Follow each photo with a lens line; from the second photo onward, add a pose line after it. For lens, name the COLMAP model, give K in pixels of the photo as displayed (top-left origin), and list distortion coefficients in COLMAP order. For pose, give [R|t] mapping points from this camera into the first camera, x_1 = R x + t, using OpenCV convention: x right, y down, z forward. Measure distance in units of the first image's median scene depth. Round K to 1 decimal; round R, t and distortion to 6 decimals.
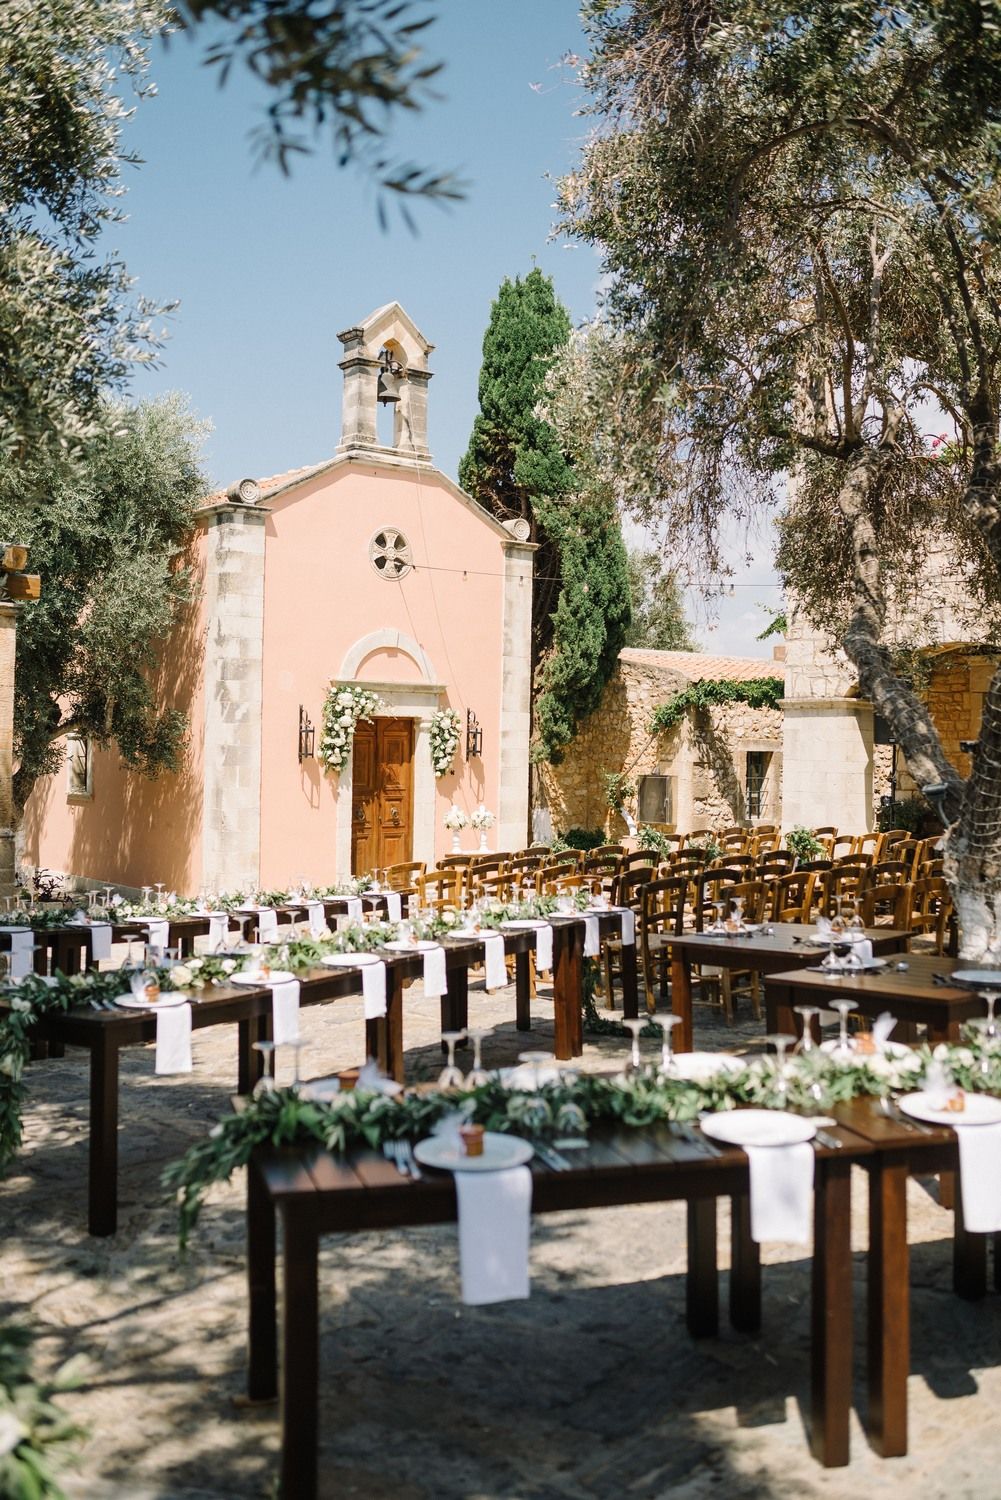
lens RADIAL K [[1441.6, 0, 500.9], [0, 1441.6, 751.0], [0, 0, 1]] dist [-0.056925, 0.000000]
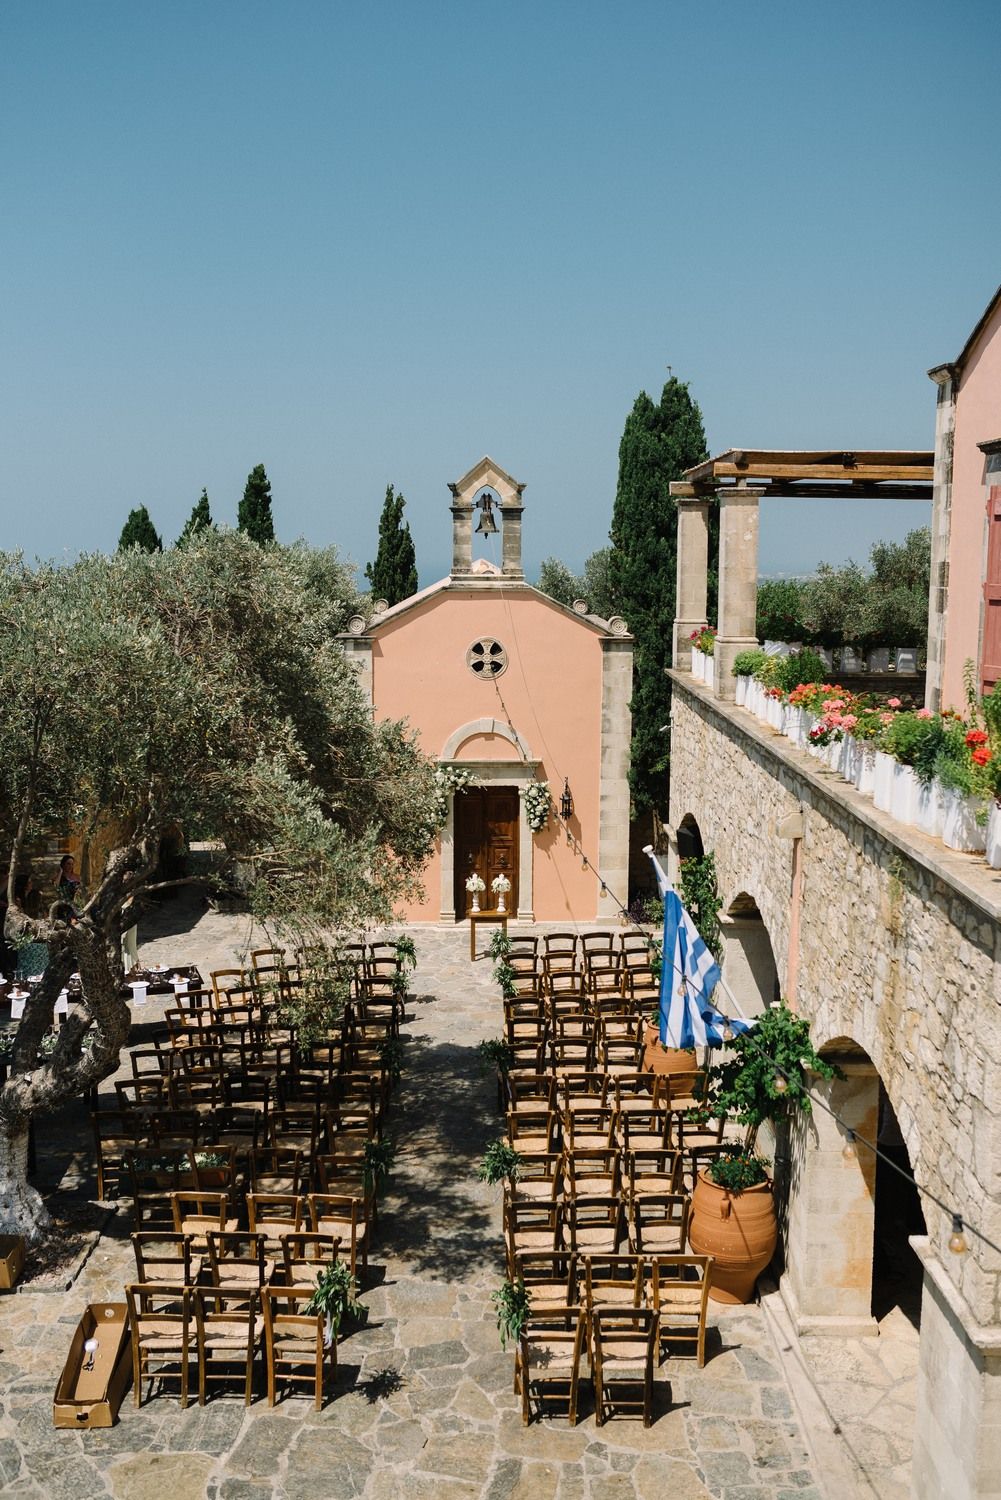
lens RADIAL K [[1441.6, 0, 502.5], [0, 1441.6, 754.5], [0, 0, 1]] dist [-0.056925, 0.000000]
pose [[0.782866, 0.071698, -0.618046, 0.721770], [0.006220, 0.992387, 0.123003, -0.209238], [0.622160, -0.100139, 0.776460, 0.017514]]
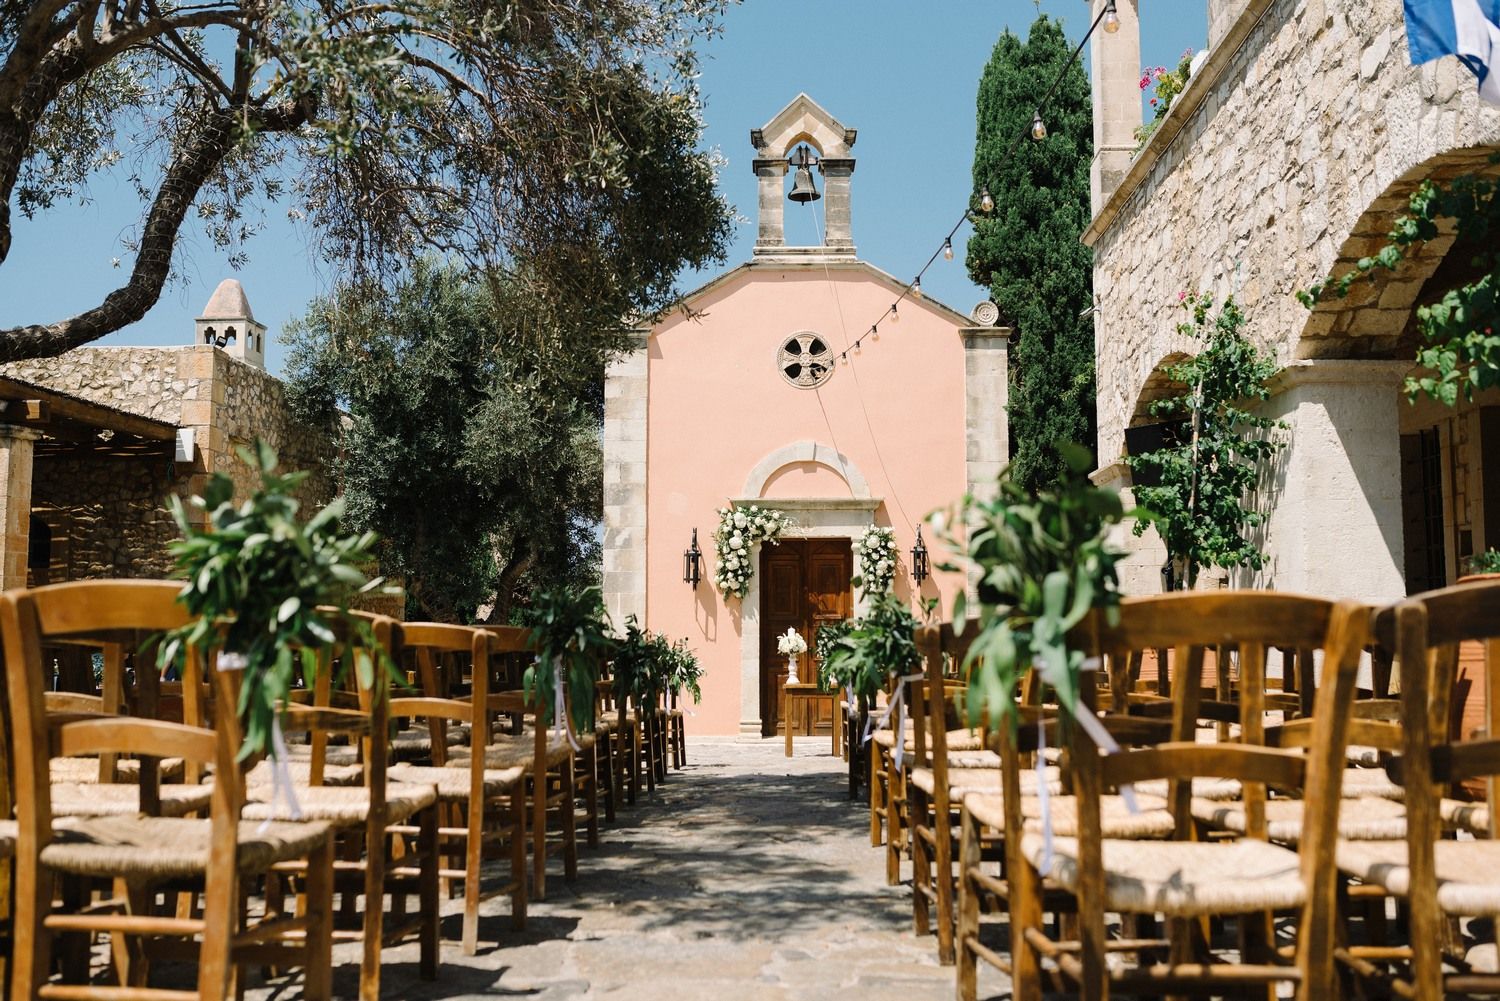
lens RADIAL K [[1441.6, 0, 748.9], [0, 1441.6, 491.7], [0, 0, 1]] dist [-0.056925, 0.000000]
pose [[0.756548, -0.081705, -0.648813, 0.484316], [0.011165, 0.993633, -0.112109, 0.048686], [0.653842, 0.077572, 0.752644, 0.292475]]
